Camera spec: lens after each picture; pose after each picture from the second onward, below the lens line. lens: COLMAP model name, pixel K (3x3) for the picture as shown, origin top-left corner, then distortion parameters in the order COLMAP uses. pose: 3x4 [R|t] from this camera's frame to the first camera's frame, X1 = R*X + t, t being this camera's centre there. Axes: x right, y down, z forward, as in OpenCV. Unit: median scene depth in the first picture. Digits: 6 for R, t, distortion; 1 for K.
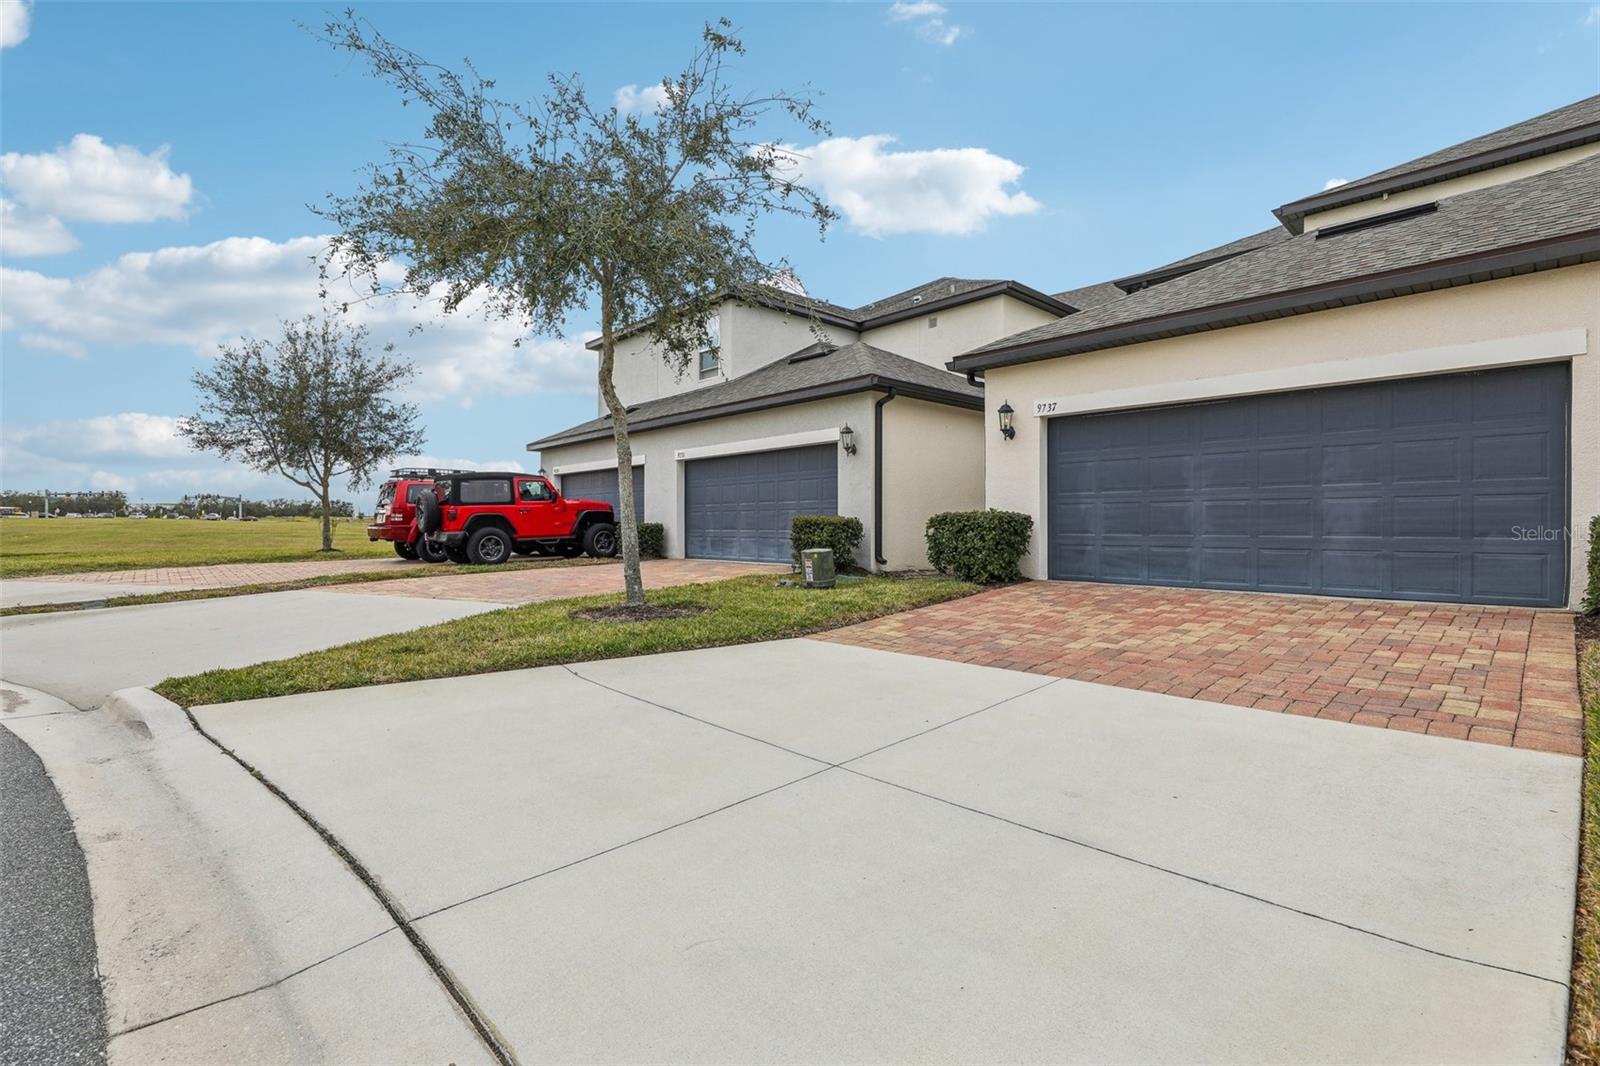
lens RADIAL K [[726.4, 0, 802.7], [0, 726.4, 529.6], [0, 0, 1]] dist [-0.044954, 0.015830]
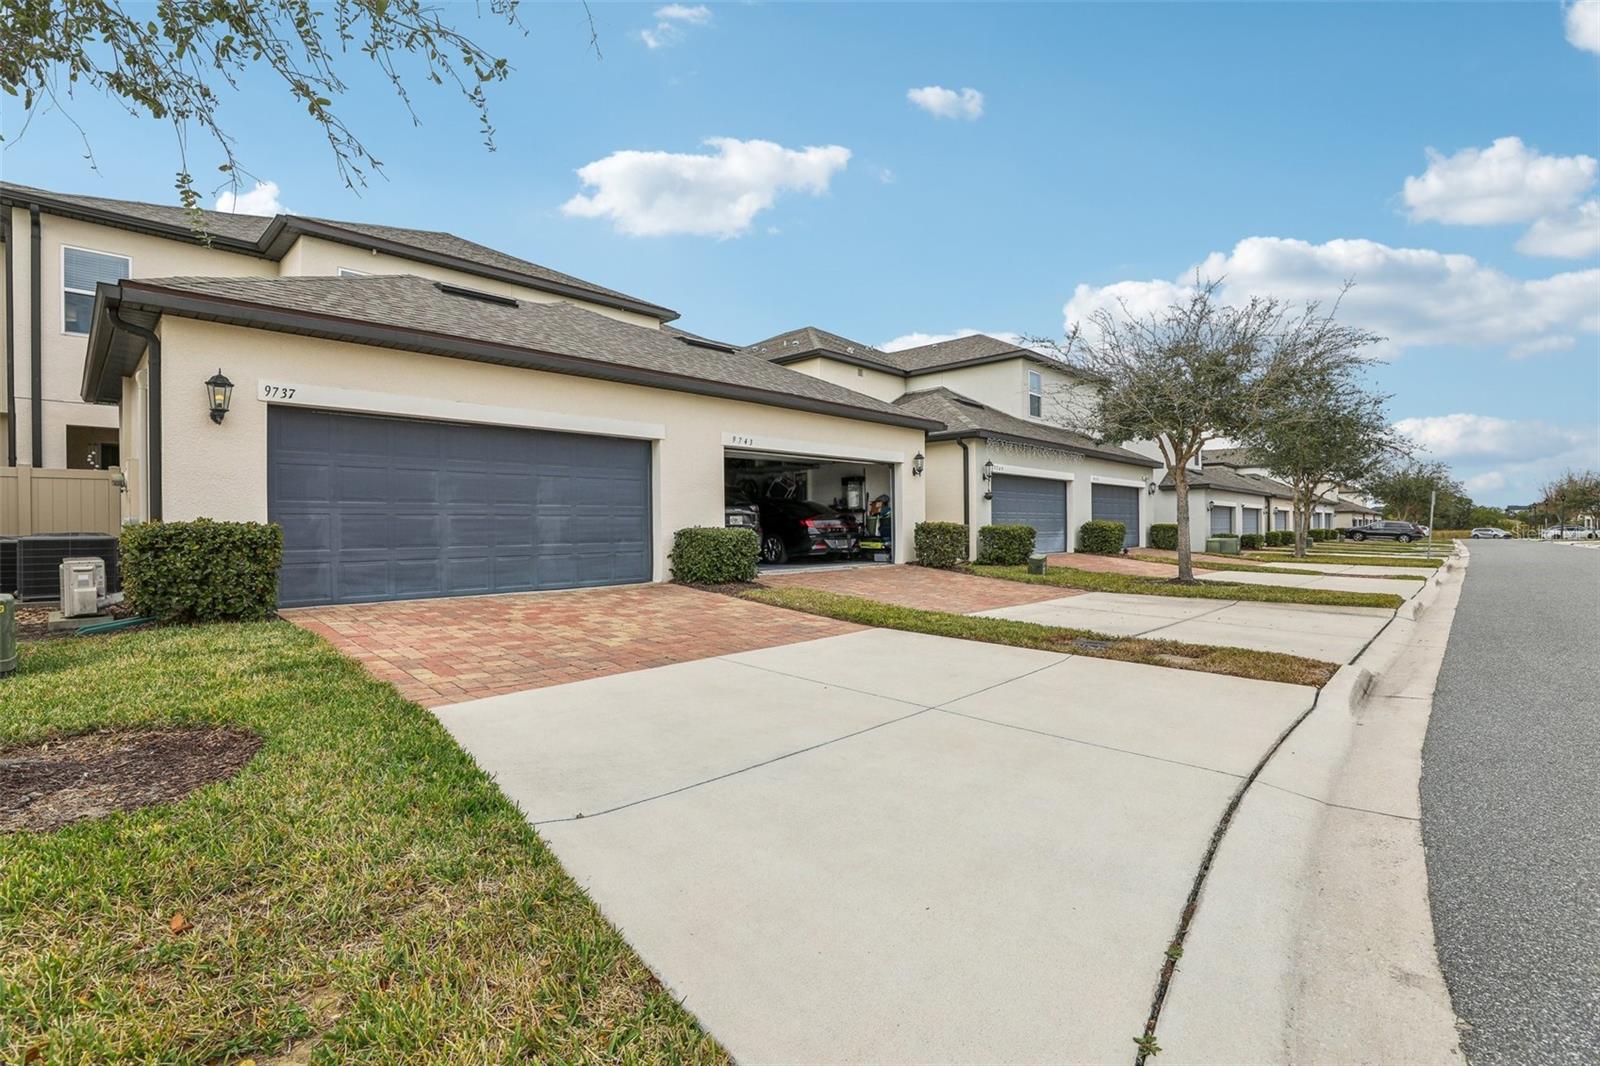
lens RADIAL K [[726.4, 0, 802.7], [0, 726.4, 529.6], [0, 0, 1]] dist [-0.044954, 0.015830]
pose [[-0.060461, 0.000477, 0.998170, -0.560092], [0.017071, 0.999854, 0.000556, -0.009820], [-0.998025, 0.017073, -0.060461, 0.555376]]
